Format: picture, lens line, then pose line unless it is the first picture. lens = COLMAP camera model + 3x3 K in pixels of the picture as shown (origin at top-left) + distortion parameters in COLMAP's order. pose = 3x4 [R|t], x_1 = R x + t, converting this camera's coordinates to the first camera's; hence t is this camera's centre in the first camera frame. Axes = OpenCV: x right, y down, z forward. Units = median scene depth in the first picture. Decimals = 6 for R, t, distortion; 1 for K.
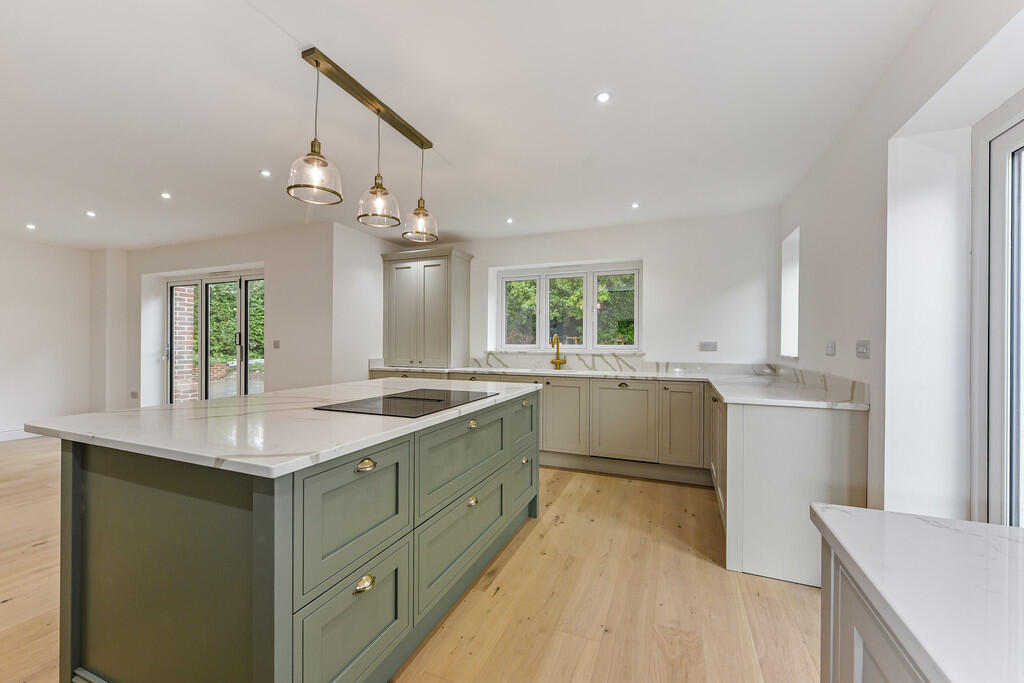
lens RADIAL K [[407.8, 0, 515.0], [0, 407.8, 343.6], [0, 0, 1]] dist [-0.000992, -0.001106]
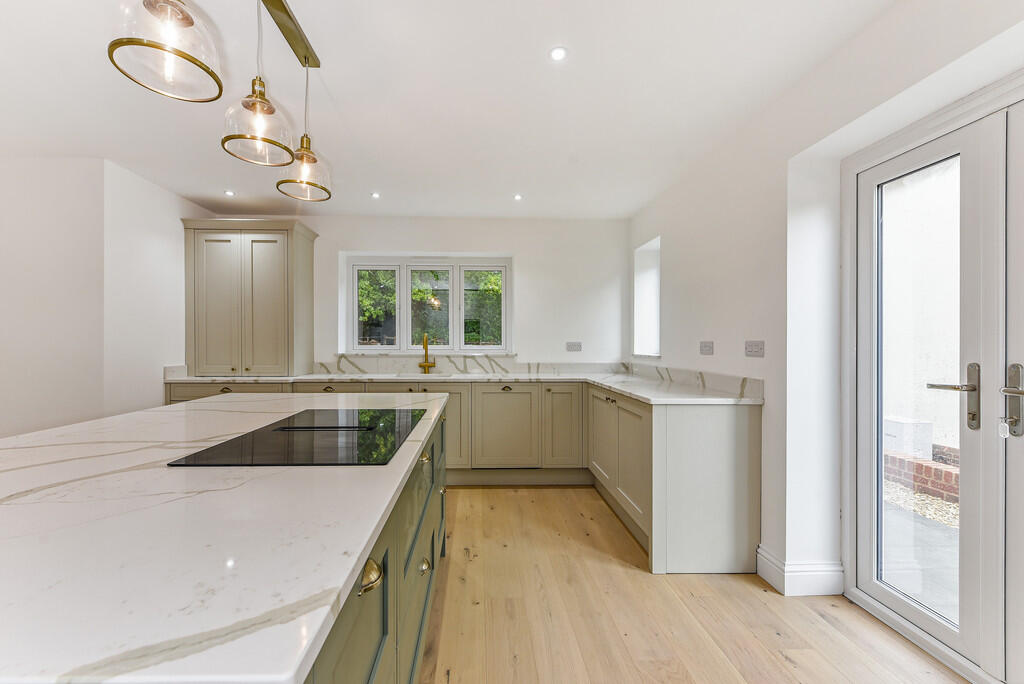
lens RADIAL K [[407.8, 0, 474.7], [0, 407.8, 345.9], [0, 0, 1]] dist [-0.000992, -0.001106]
pose [[0.917747, -0.004315, 0.397143, -0.156625], [0.001987, 0.999978, 0.006273, -0.001554], [-0.397161, -0.004968, 0.917735, 0.160565]]
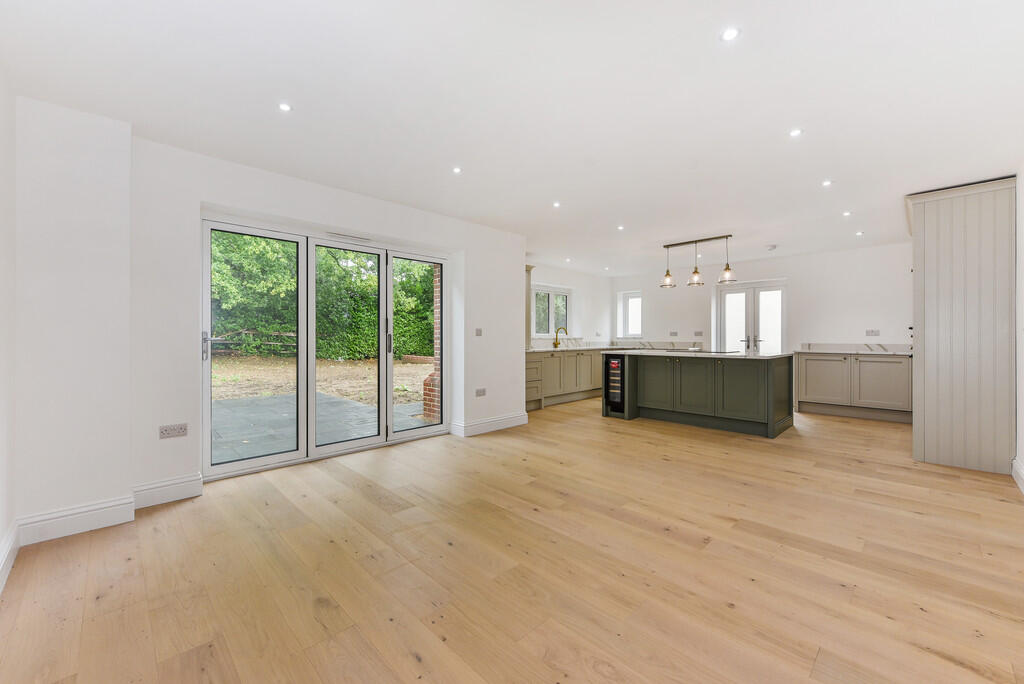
lens RADIAL K [[407.8, 0, 507.6], [0, 407.8, 336.1], [0, 0, 1]] dist [-0.000992, -0.001106]
pose [[0.400376, -0.004557, 0.916340, -1.575369], [0.003260, 0.999988, 0.003548, 0.008288], [-0.916345, 0.001566, 0.400386, 0.539937]]
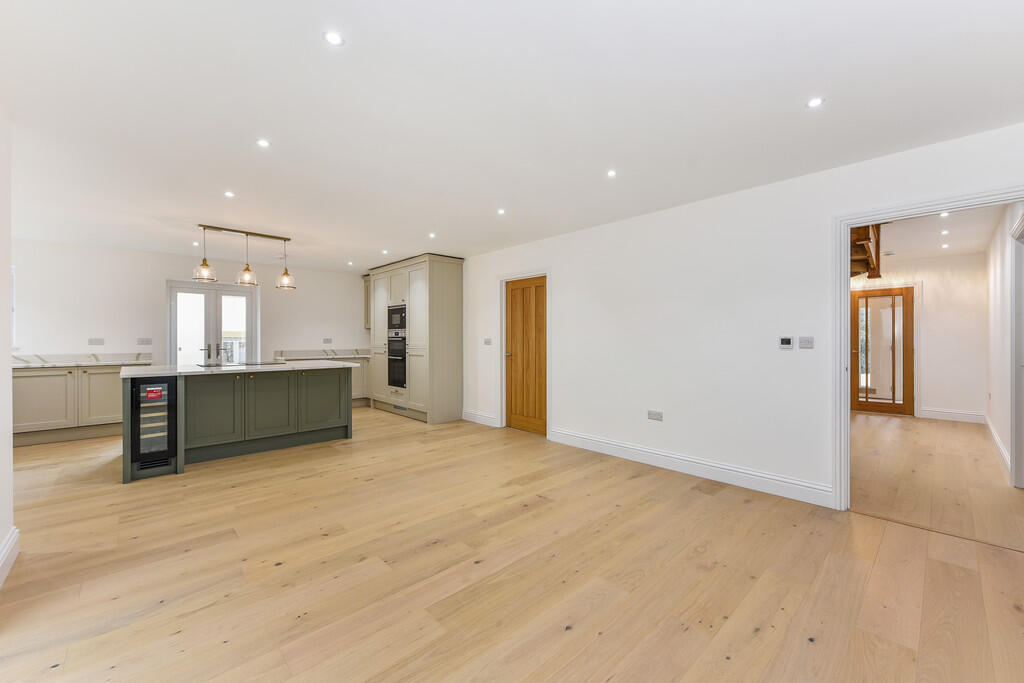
lens RADIAL K [[407.8, 0, 512.5], [0, 407.8, 340.8], [0, 0, 1]] dist [-0.000992, -0.001106]
pose [[-0.912949, -0.006323, 0.408024, -1.241950], [-0.003403, 0.999963, 0.007883, -0.010129], [-0.408059, 0.005808, -0.912937, 1.198709]]
